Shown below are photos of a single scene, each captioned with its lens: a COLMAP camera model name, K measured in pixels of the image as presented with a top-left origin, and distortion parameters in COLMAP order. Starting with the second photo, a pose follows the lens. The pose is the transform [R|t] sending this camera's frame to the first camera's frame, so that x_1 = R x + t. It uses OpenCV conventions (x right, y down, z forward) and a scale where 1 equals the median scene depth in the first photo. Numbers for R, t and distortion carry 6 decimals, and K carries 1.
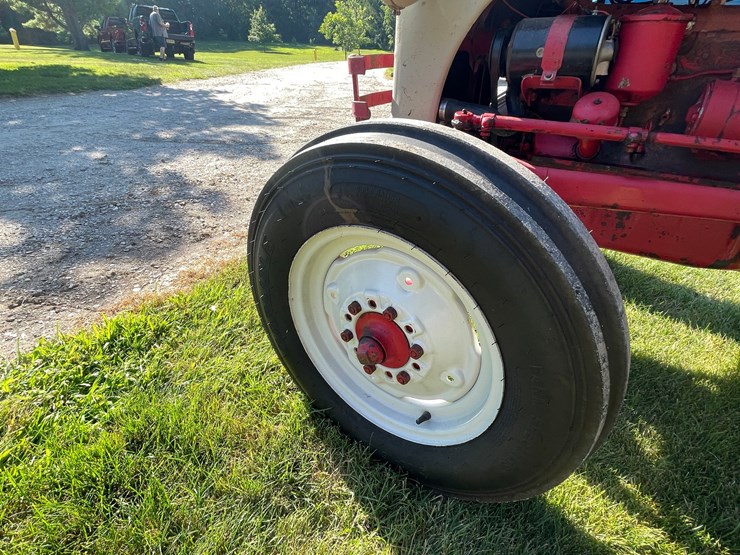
lens RADIAL K [[378.5, 0, 367.4], [0, 378.5, 279.9], [0, 0, 1]] dist [-0.001510, -0.001703]
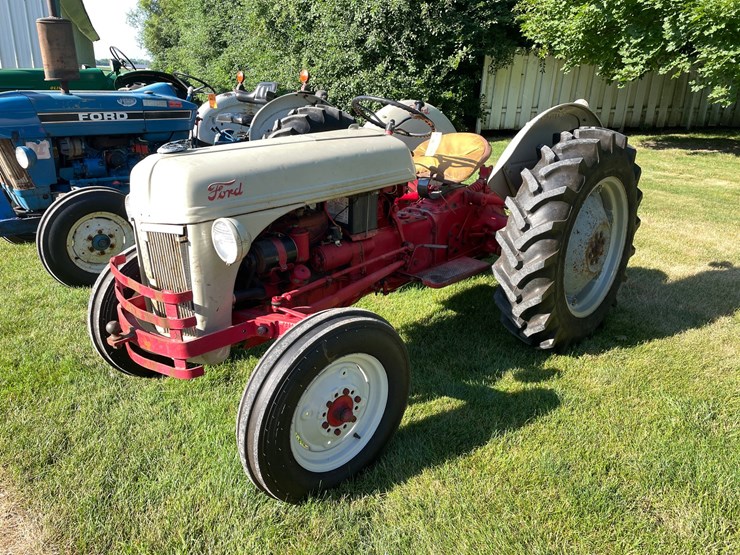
lens RADIAL K [[558.4, 0, 370.0], [0, 558.4, 277.5], [0, 0, 1]] dist [0.032554, -0.003074]
pose [[0.206395, -0.350158, 0.913669, -0.157257], [0.509971, 0.835415, 0.204967, -0.062728], [-0.835064, 0.423640, 0.350996, -0.029955]]
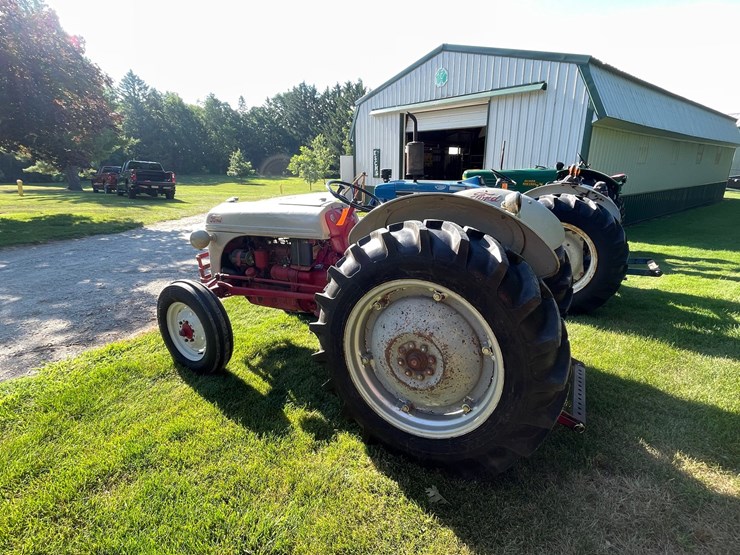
lens RADIAL K [[378.5, 0, 367.4], [0, 378.5, 279.9], [0, 0, 1]] dist [-0.001510, -0.001703]
pose [[0.996825, -0.045130, 0.065600, 0.111827], [0.061420, 0.960111, -0.272789, 0.056264], [-0.050673, 0.275952, 0.959835, -0.203220]]
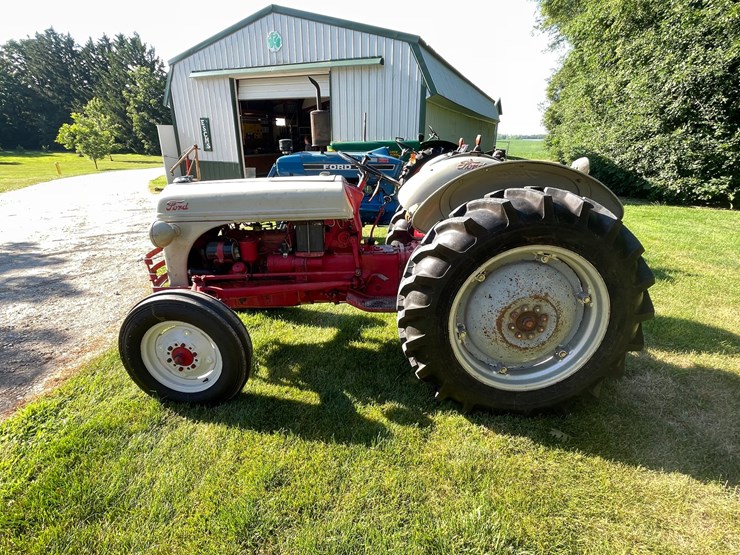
lens RADIAL K [[378.5, 0, 367.4], [0, 378.5, 279.9], [0, 0, 1]] dist [-0.001510, -0.001703]
pose [[0.848605, -0.205954, 0.487292, -0.003696], [0.301671, 0.945060, -0.125922, 0.027033], [-0.434586, 0.253860, 0.864113, -0.158679]]
